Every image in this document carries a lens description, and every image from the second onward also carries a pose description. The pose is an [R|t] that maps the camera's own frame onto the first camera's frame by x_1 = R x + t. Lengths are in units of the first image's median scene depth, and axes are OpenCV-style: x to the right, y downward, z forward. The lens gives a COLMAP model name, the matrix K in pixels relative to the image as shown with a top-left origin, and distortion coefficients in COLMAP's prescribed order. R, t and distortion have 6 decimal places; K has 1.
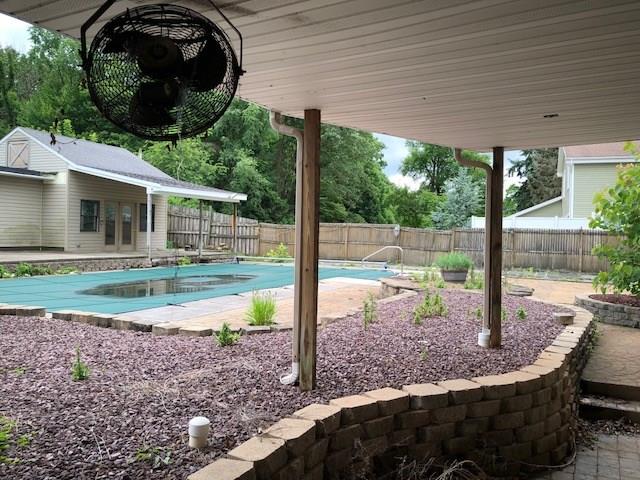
lens RADIAL K [[524.8, 0, 324.9], [0, 524.8, 239.4], [0, 0, 1]] dist [0.047539, -0.042725]
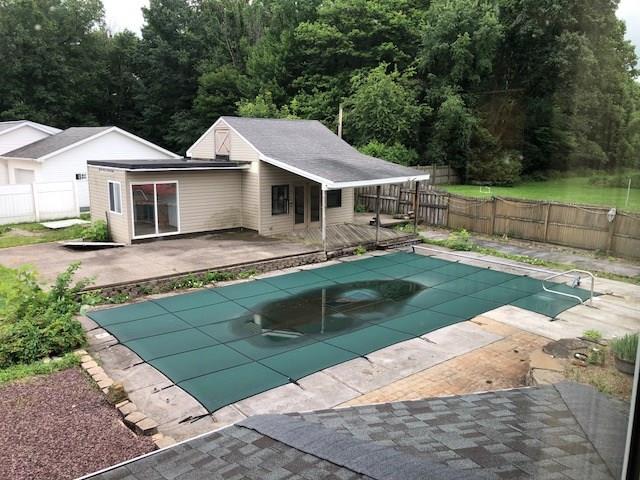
lens RADIAL K [[524.8, 0, 321.8], [0, 524.8, 240.6], [0, 0, 1]] dist [0.047539, -0.042725]
pose [[0.913067, 0.061831, -0.403095, 0.051298], [0.007083, 0.985886, 0.167269, -0.104331], [0.407748, -0.155583, 0.899742, 0.045308]]
